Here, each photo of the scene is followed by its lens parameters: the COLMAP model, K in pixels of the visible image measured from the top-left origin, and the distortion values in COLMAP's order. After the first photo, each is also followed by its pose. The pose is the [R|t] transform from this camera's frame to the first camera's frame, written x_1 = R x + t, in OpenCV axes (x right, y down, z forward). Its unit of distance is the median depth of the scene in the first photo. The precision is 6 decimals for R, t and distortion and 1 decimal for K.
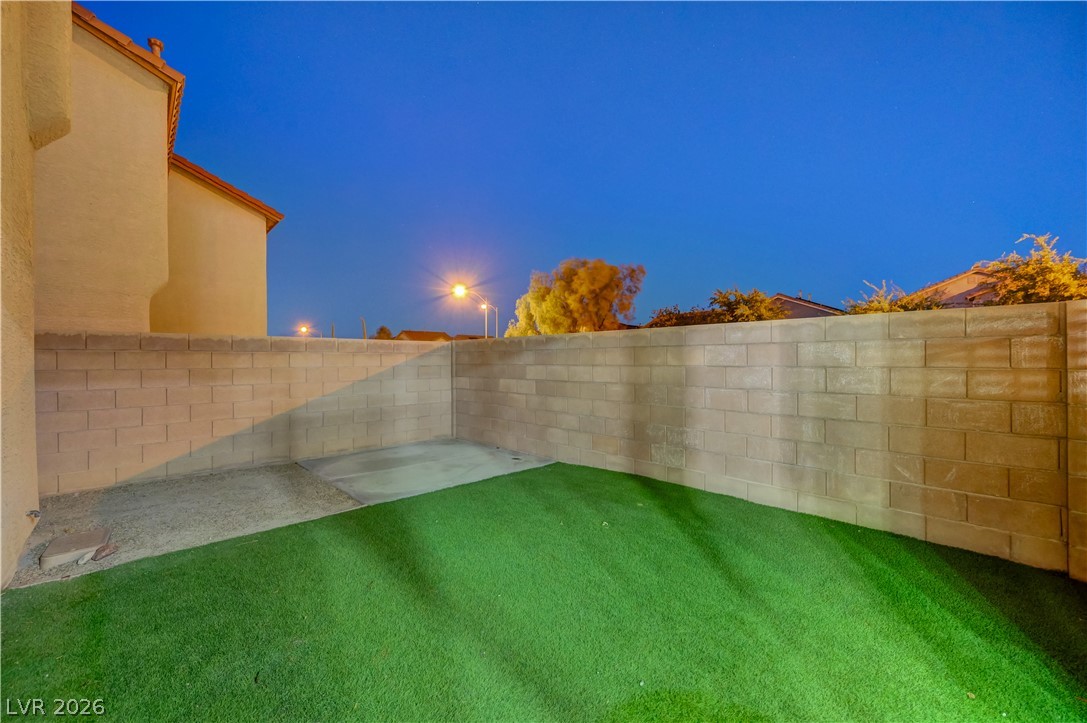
lens RADIAL K [[431.6, 0, 546.4], [0, 431.6, 363.3], [0, 0, 1]] dist [-0.002163, -0.000148]
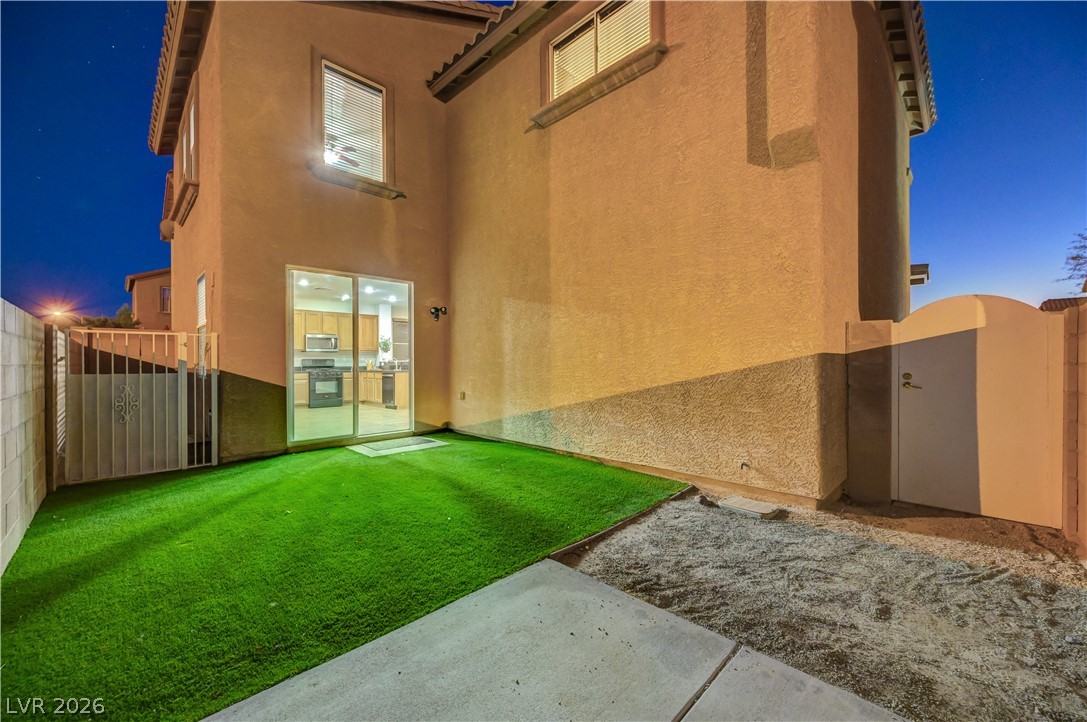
lens RADIAL K [[431.6, 0, 546.4], [0, 431.6, 362.8], [0, 0, 1]] dist [-0.002163, -0.000148]
pose [[-0.999747, 0.007841, -0.021080, -0.361995], [0.007650, 0.999929, 0.009117, 0.001252], [0.021150, 0.008953, -0.999736, 1.570865]]
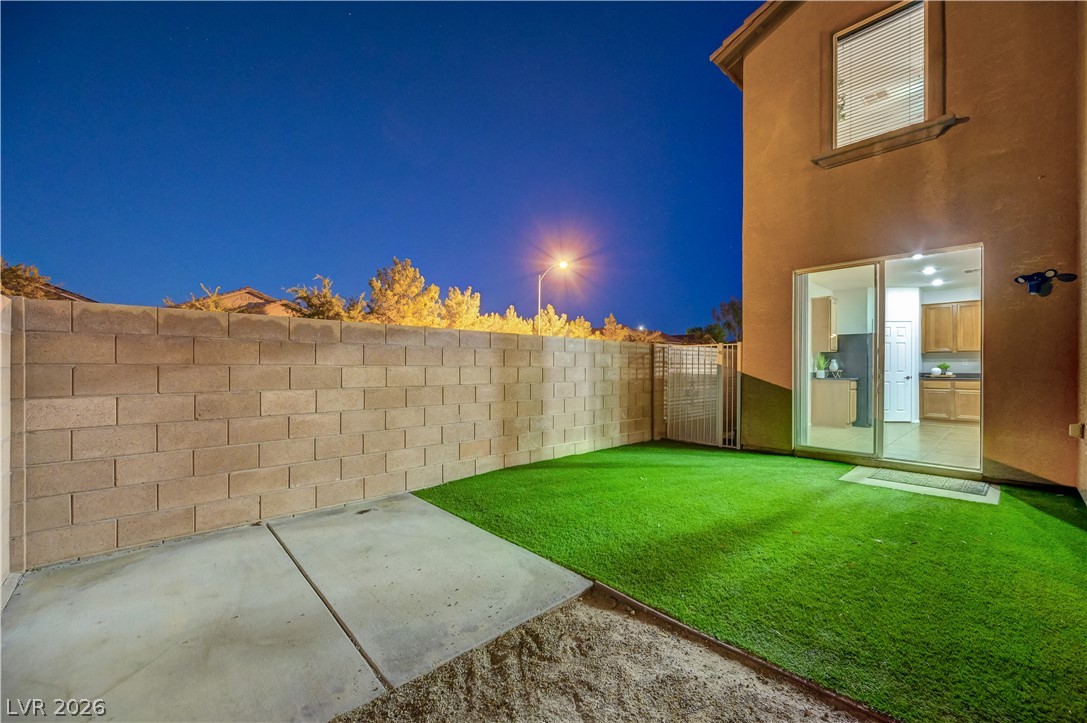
lens RADIAL K [[431.6, 0, 546.4], [0, 431.6, 363.3], [0, 0, 1]] dist [-0.002163, -0.000148]
pose [[0.025417, 0.013284, 0.999589, -0.969391], [0.003419, 0.999905, -0.013375, 0.012327], [-0.999671, 0.003758, 0.025369, 0.966879]]
